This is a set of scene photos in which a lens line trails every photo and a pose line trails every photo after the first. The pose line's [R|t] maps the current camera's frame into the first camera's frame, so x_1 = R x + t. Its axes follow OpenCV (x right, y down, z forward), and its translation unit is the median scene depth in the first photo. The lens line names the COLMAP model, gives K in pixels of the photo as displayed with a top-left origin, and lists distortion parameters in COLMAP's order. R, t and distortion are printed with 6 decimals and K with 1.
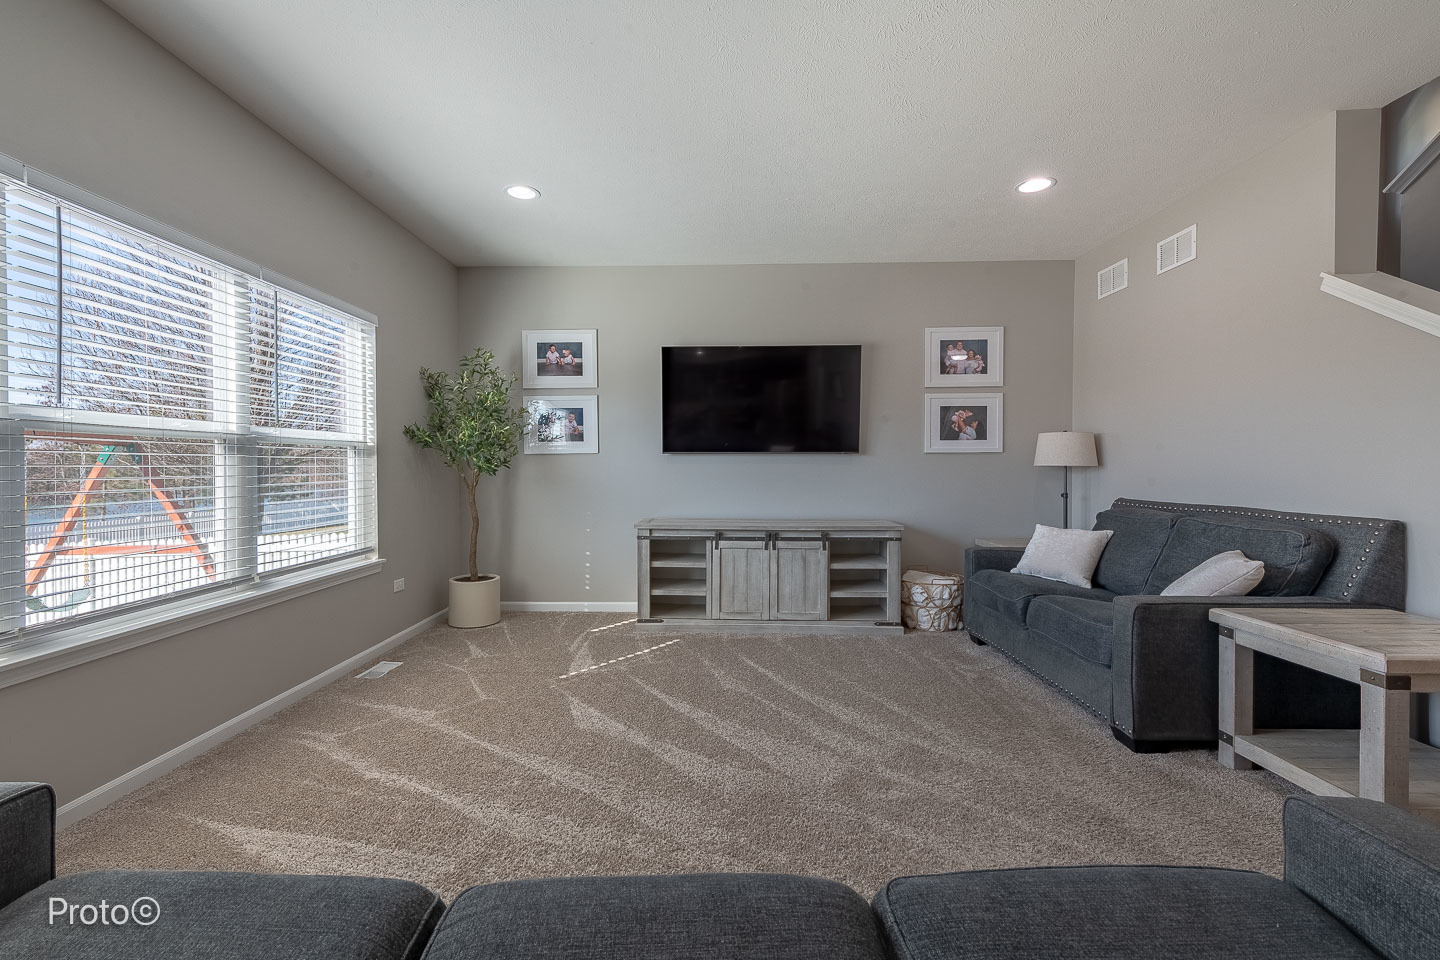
lens RADIAL K [[568.5, 0, 720.0], [0, 568.5, 480.0], [0, 0, 1]] dist [0.016679, -0.005874]
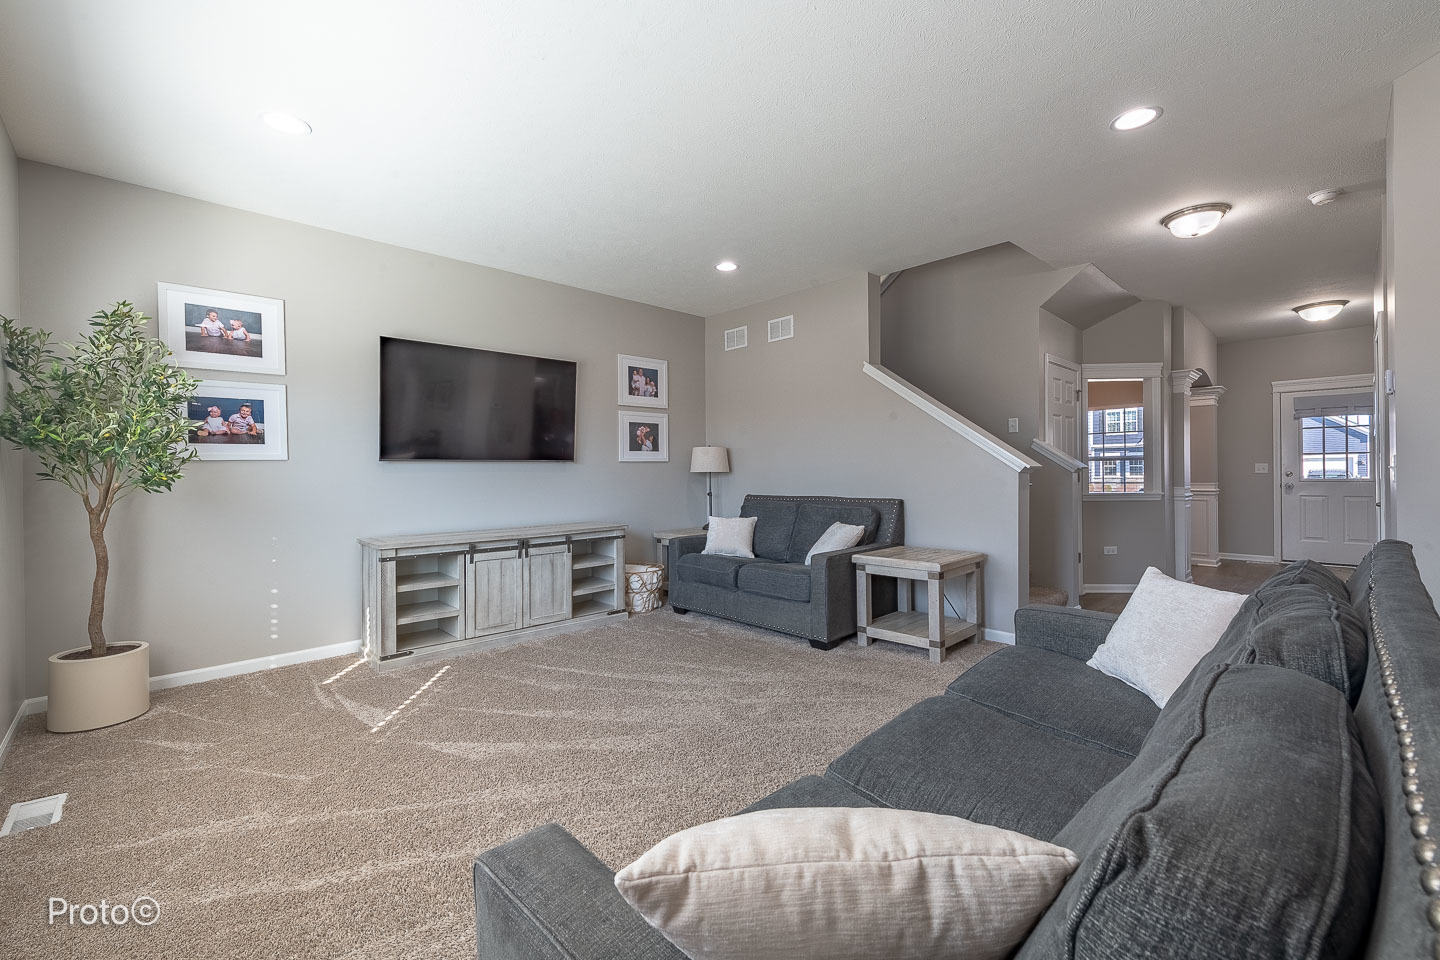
lens RADIAL K [[568.5, 0, 720.0], [0, 568.5, 480.0], [0, 0, 1]] dist [0.016679, -0.005874]
pose [[0.722824, -0.017469, 0.690812, -0.350837], [0.027380, 0.999619, -0.003370, -0.001195], [-0.690490, 0.021350, 0.723027, 0.032080]]
